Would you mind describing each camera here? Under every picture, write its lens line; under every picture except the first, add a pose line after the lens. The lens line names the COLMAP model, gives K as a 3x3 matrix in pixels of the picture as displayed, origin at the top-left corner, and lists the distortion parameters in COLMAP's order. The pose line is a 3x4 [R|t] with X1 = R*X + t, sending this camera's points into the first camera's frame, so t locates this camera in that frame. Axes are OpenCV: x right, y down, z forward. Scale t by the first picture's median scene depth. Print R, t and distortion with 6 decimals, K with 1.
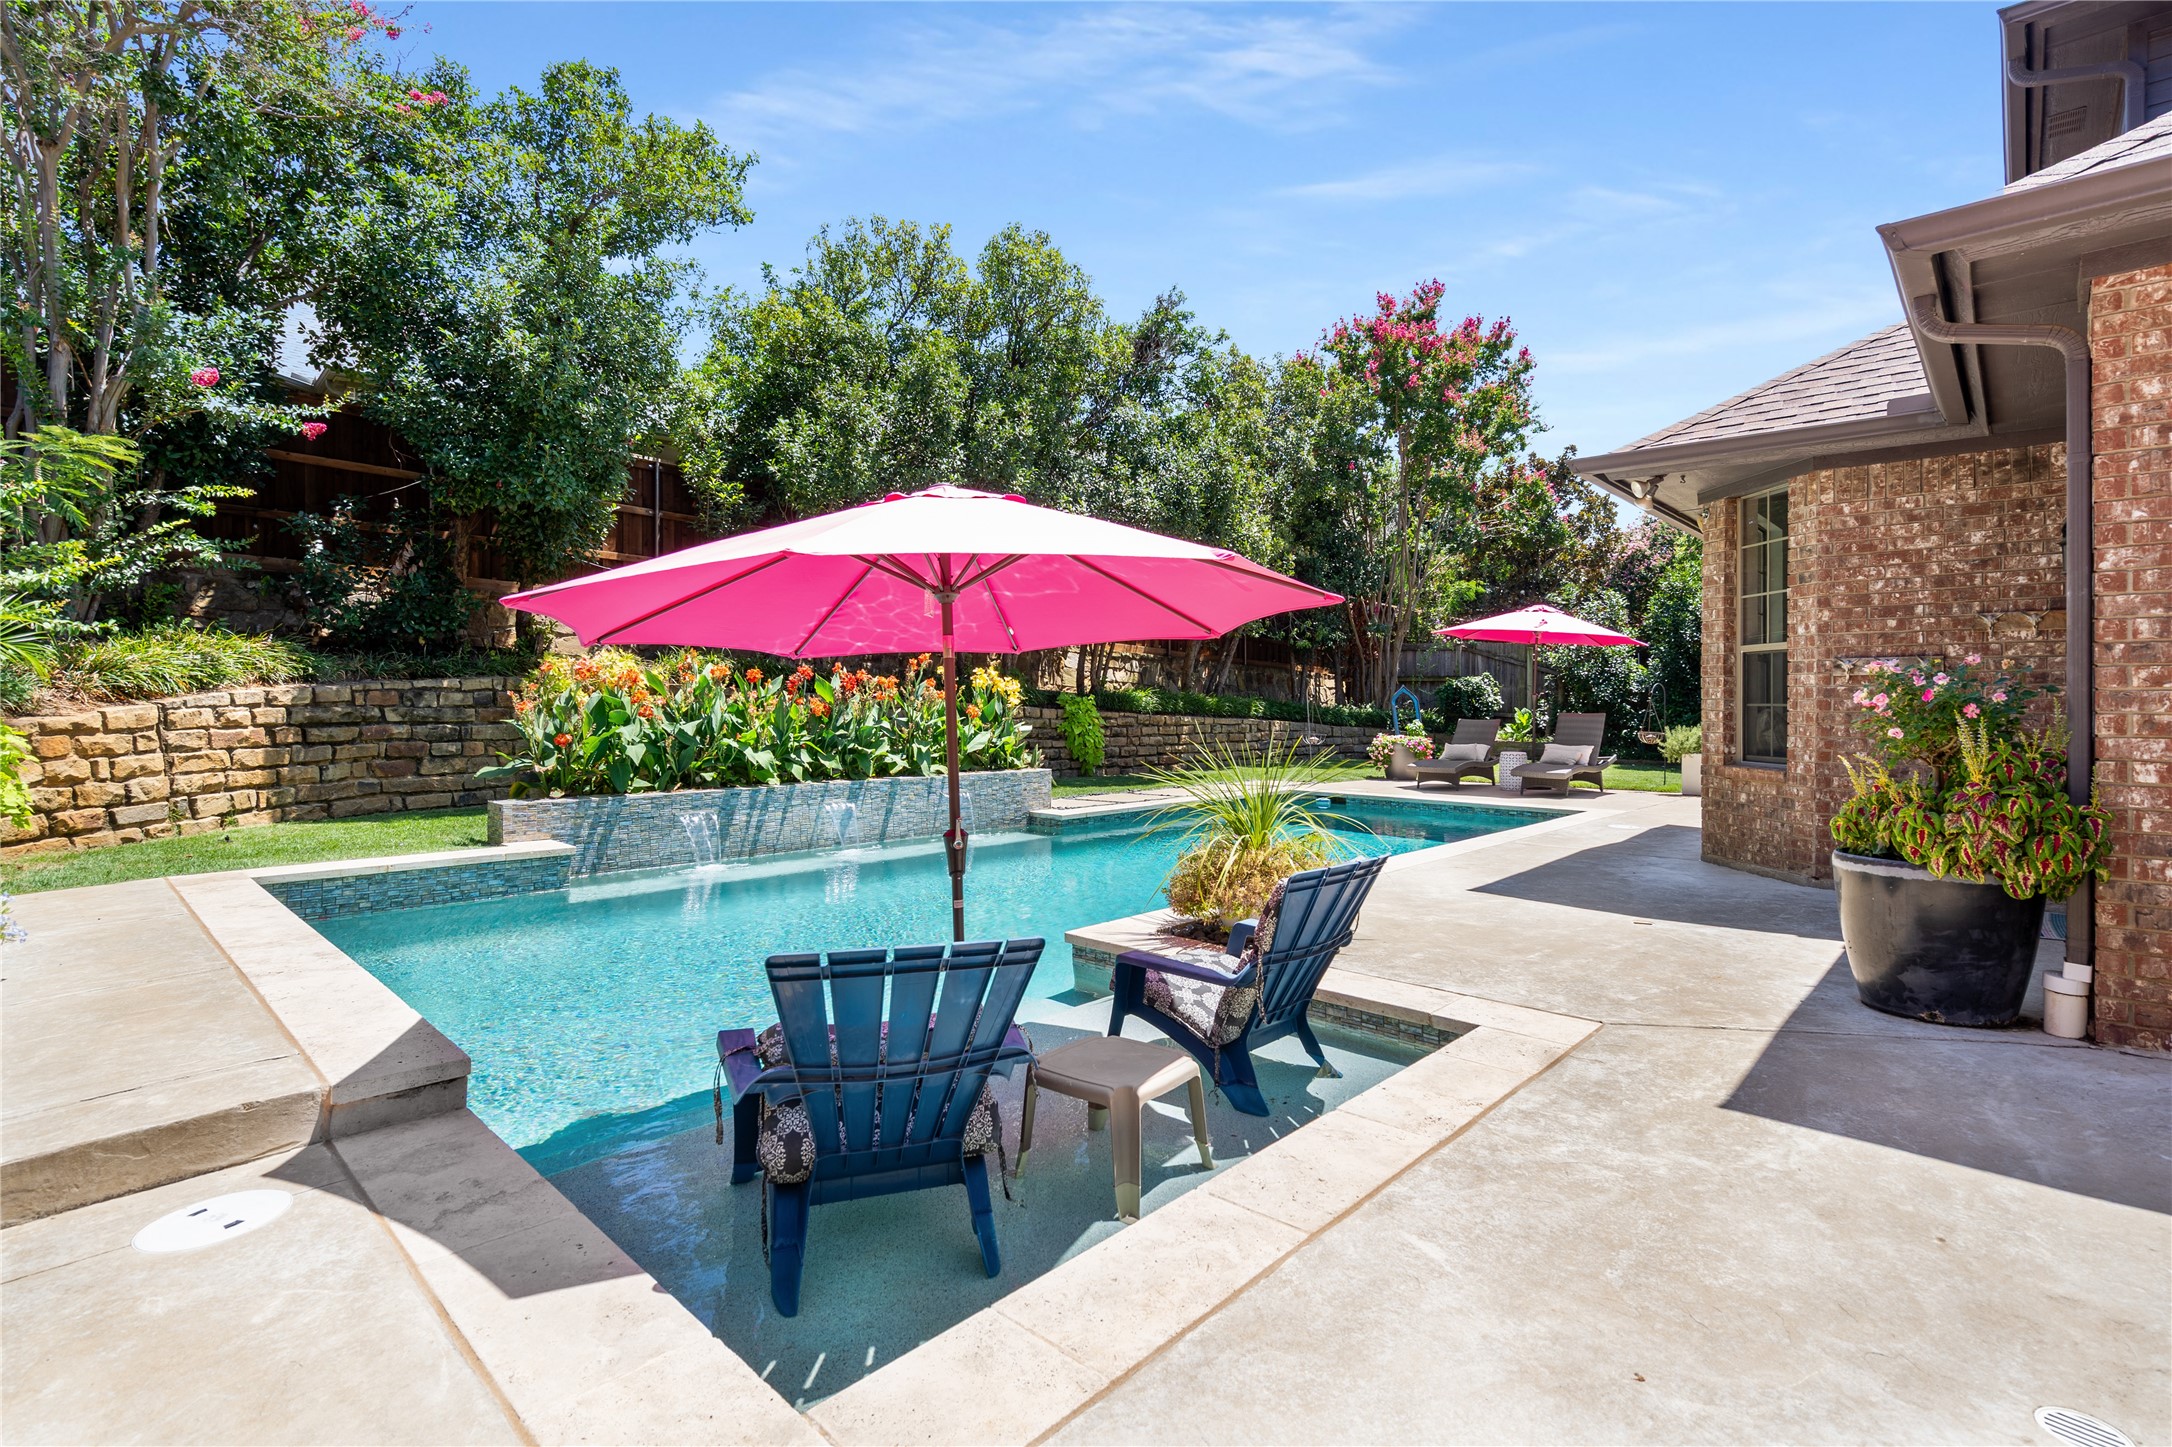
lens RADIAL K [[998.3, 0, 1098.3], [0, 998.3, 708.7], [0, 0, 1]] dist [-0.003882, 0.000341]
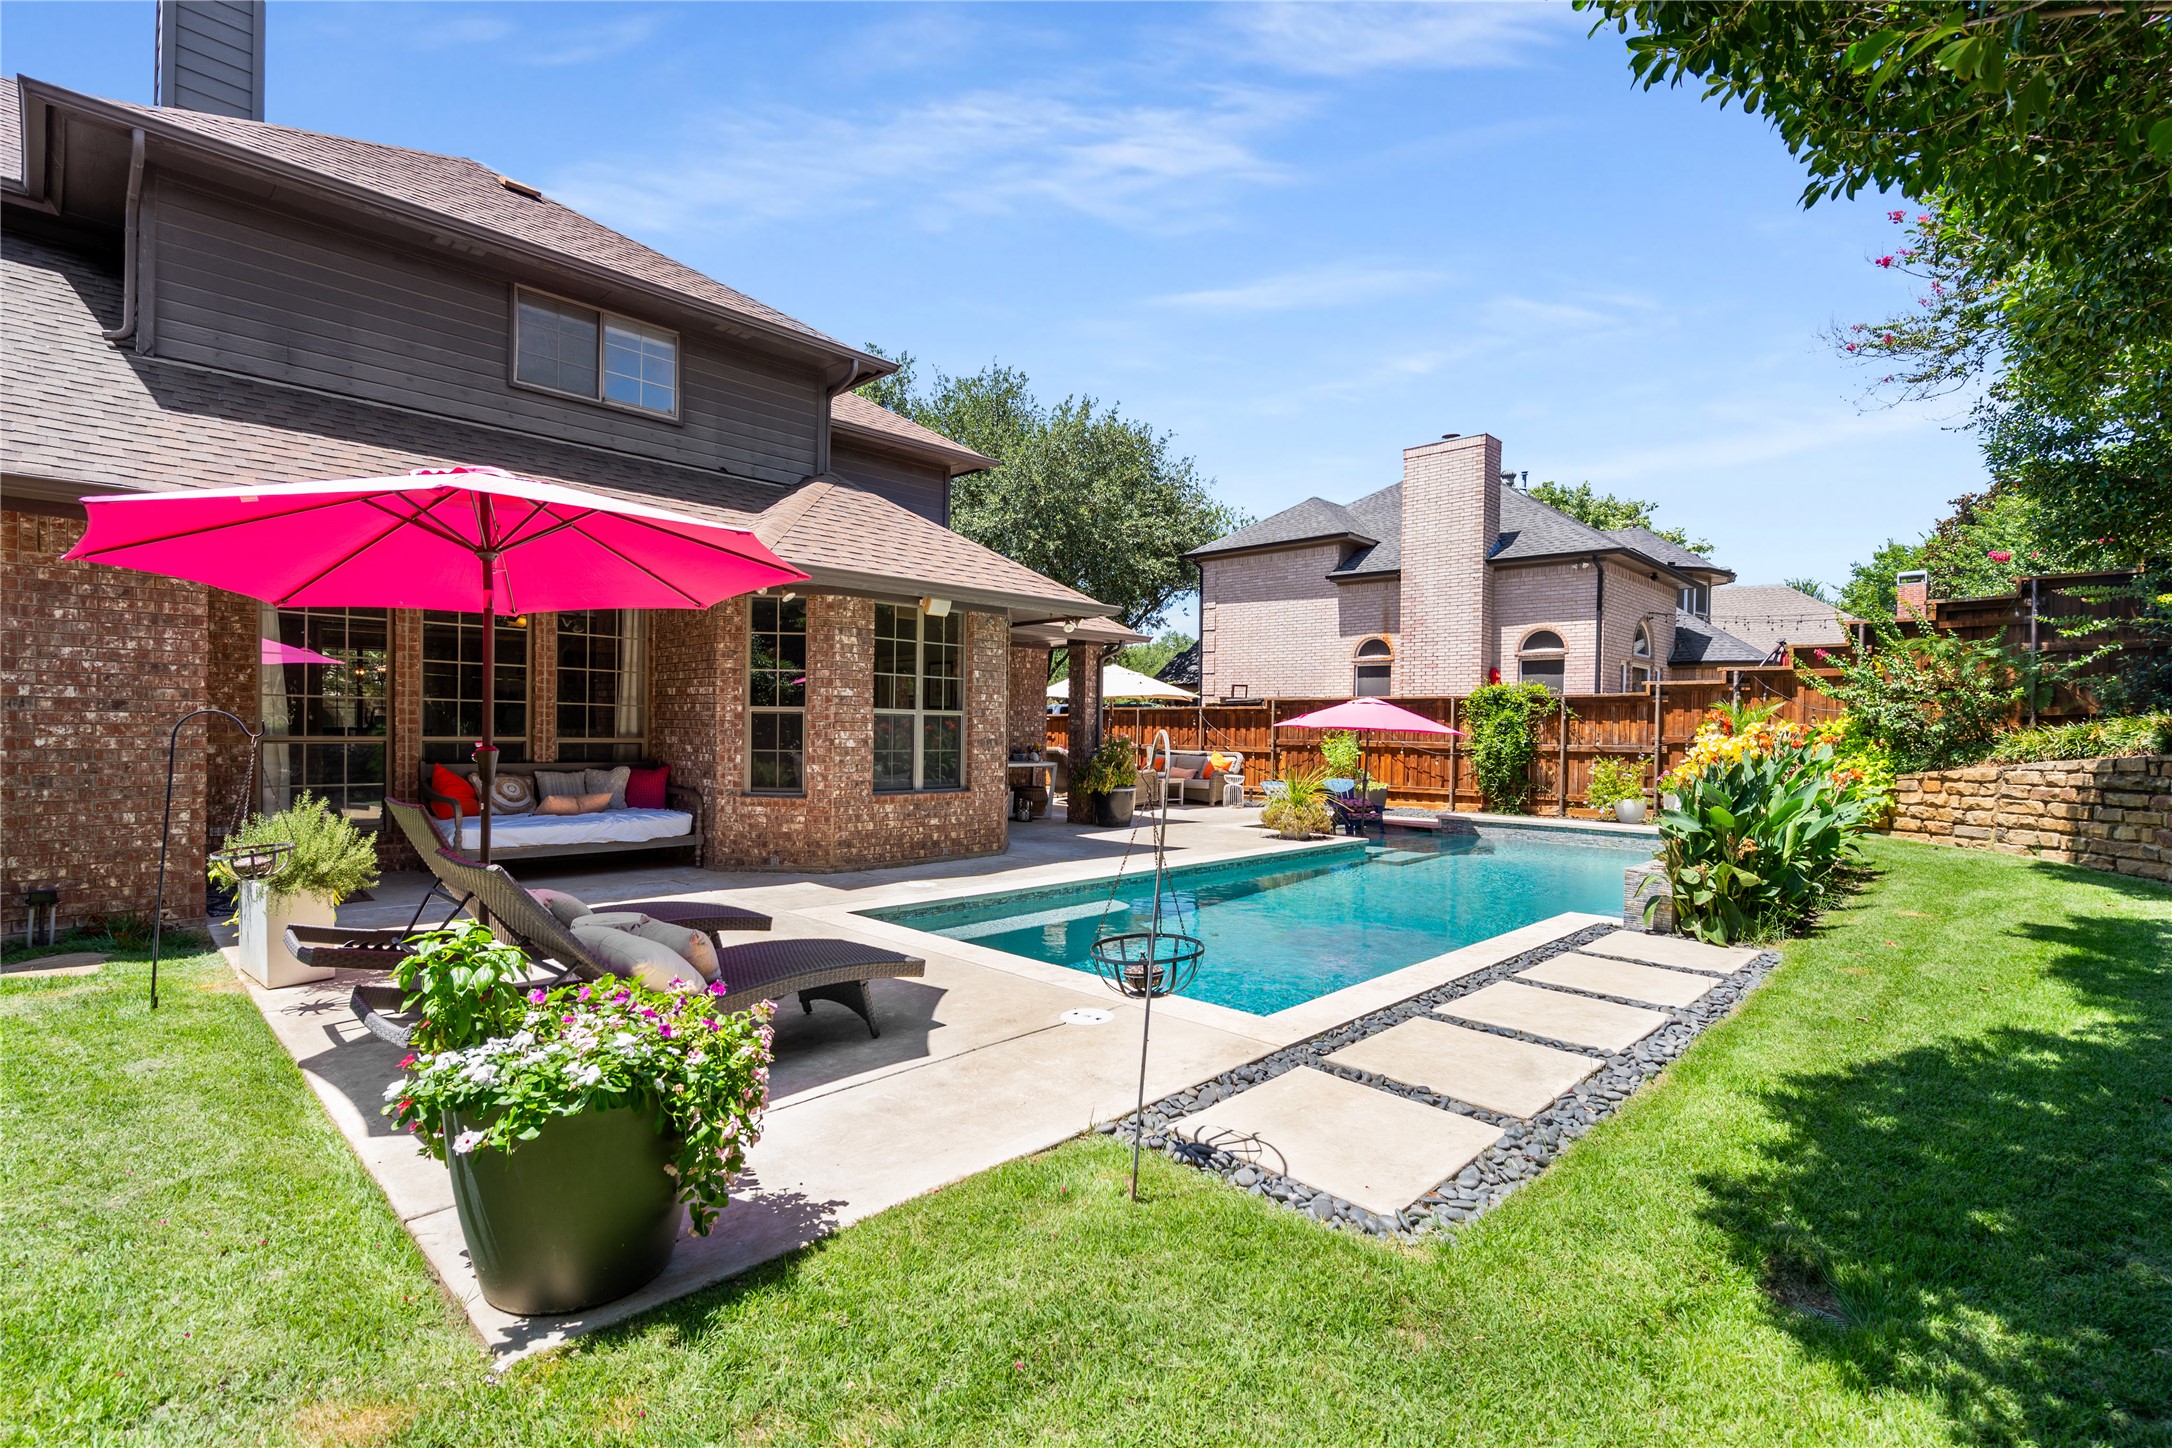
lens RADIAL K [[998.3, 0, 1084.3], [0, 998.3, 731.7], [0, 0, 1]] dist [-0.003882, 0.000341]
pose [[-0.999648, -0.018095, 0.019420, 0.430806], [-0.017911, 0.999794, 0.009595, -0.045094], [-0.019590, 0.009244, -0.999765, 2.343861]]
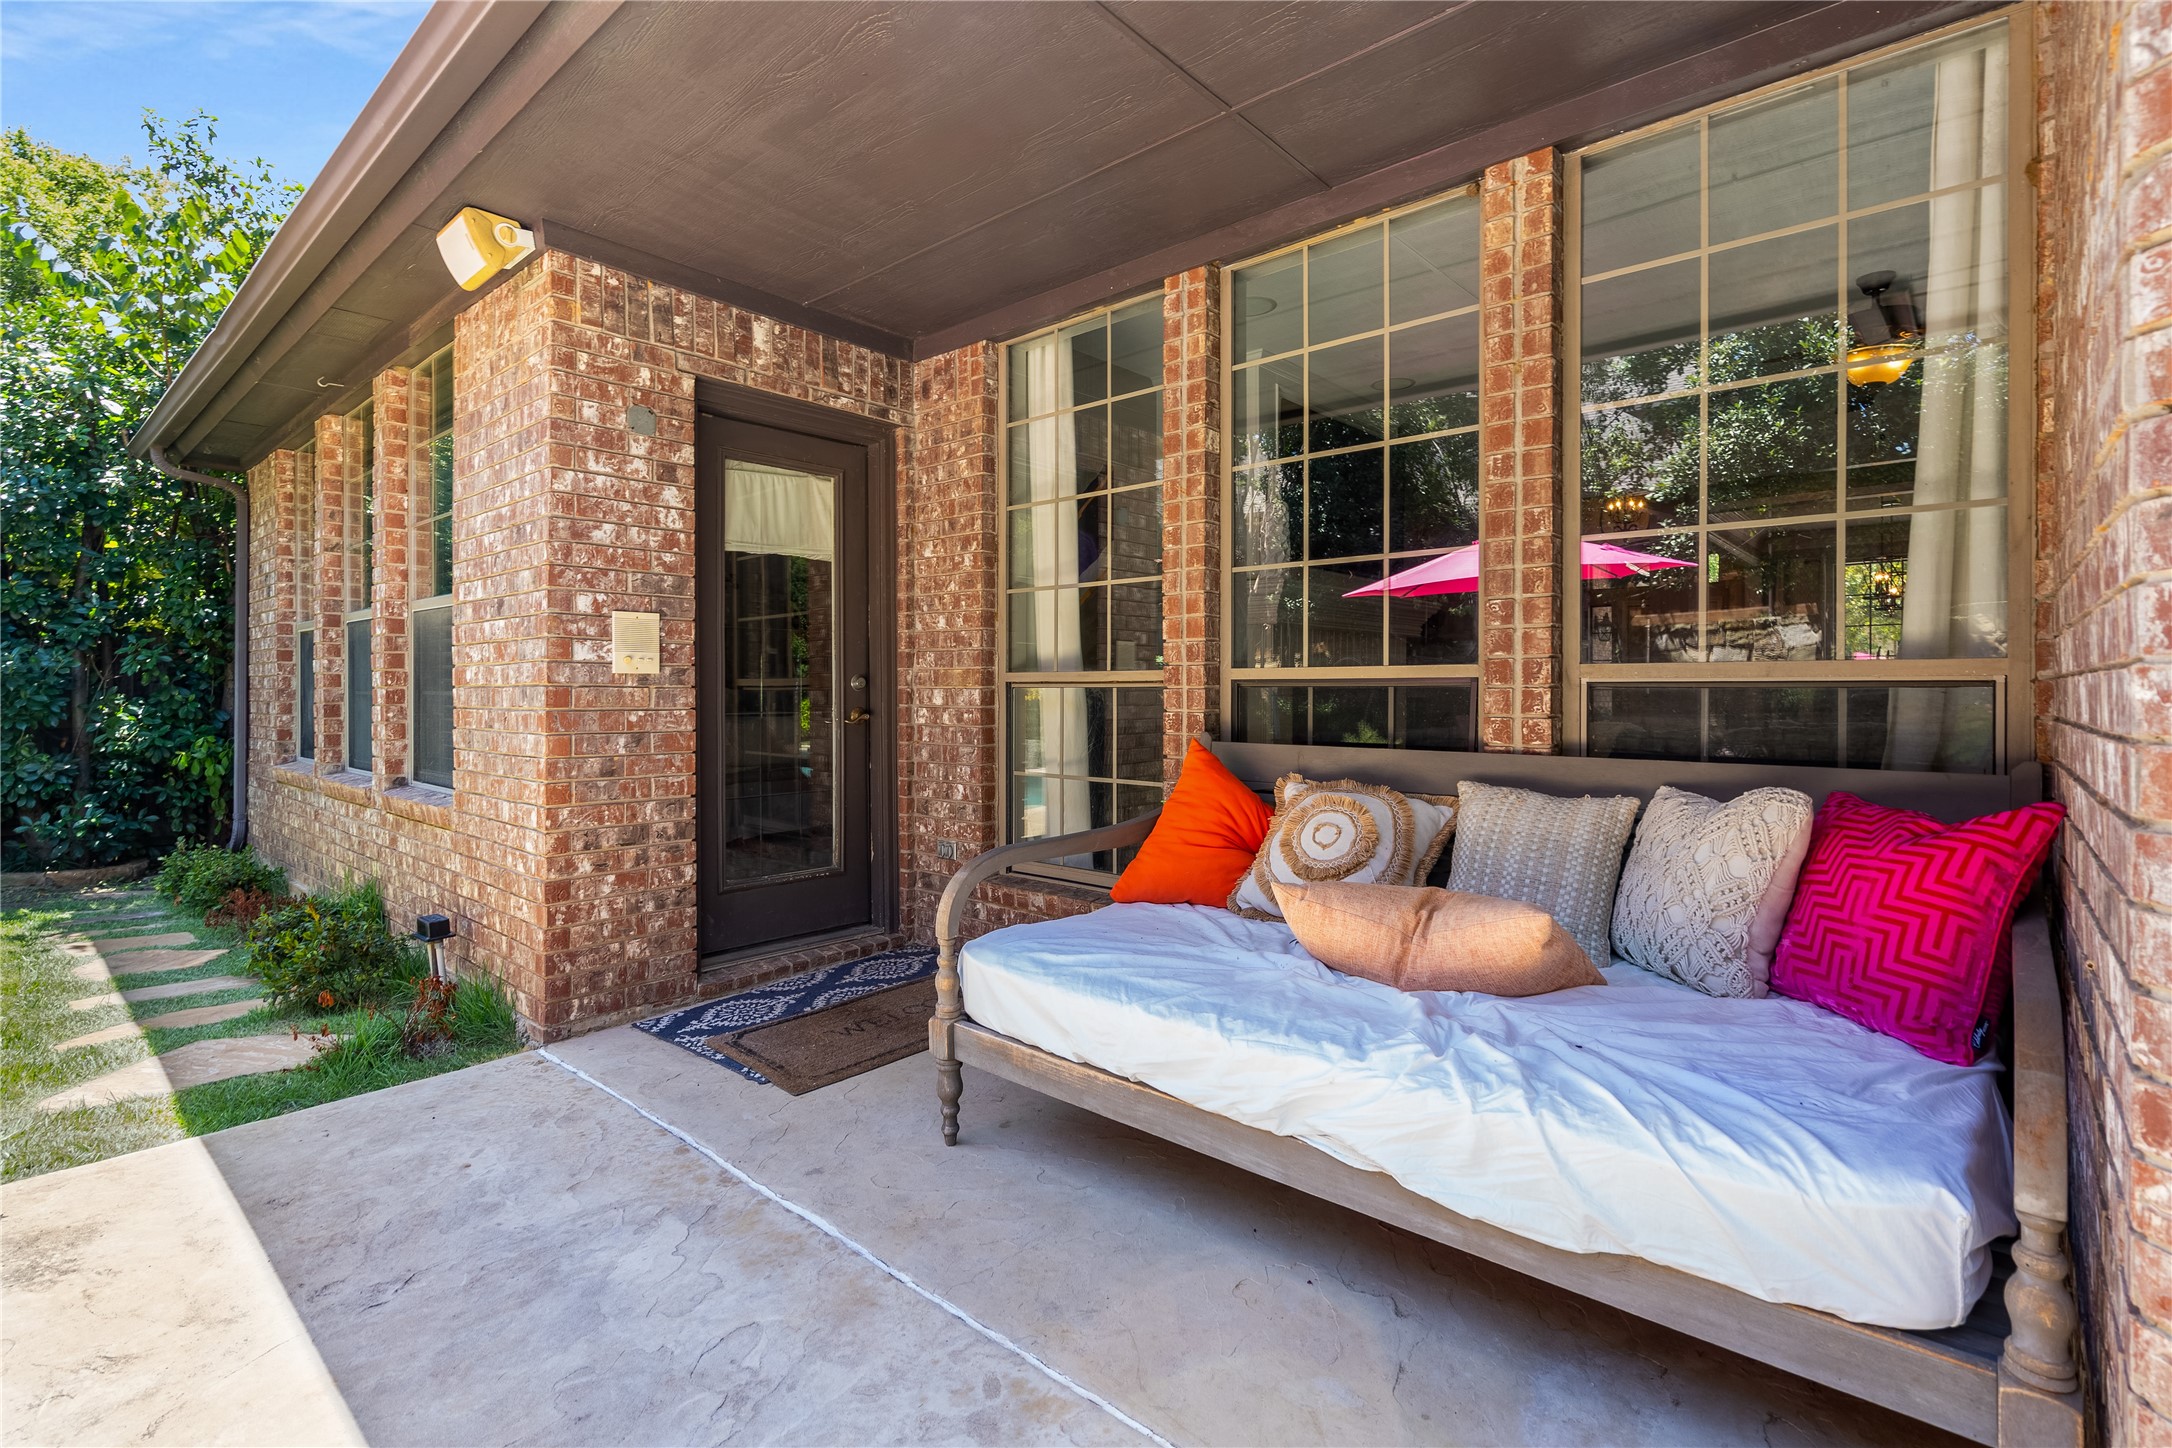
lens RADIAL K [[998.3, 0, 1119.5], [0, 998.3, 691.2], [0, 0, 1]] dist [-0.003882, 0.000341]
pose [[-0.035017, -0.004841, 0.999375, 0.772724], [0.003940, 0.999980, 0.004982, -0.007124], [-0.999379, 0.004112, -0.034997, 1.290466]]
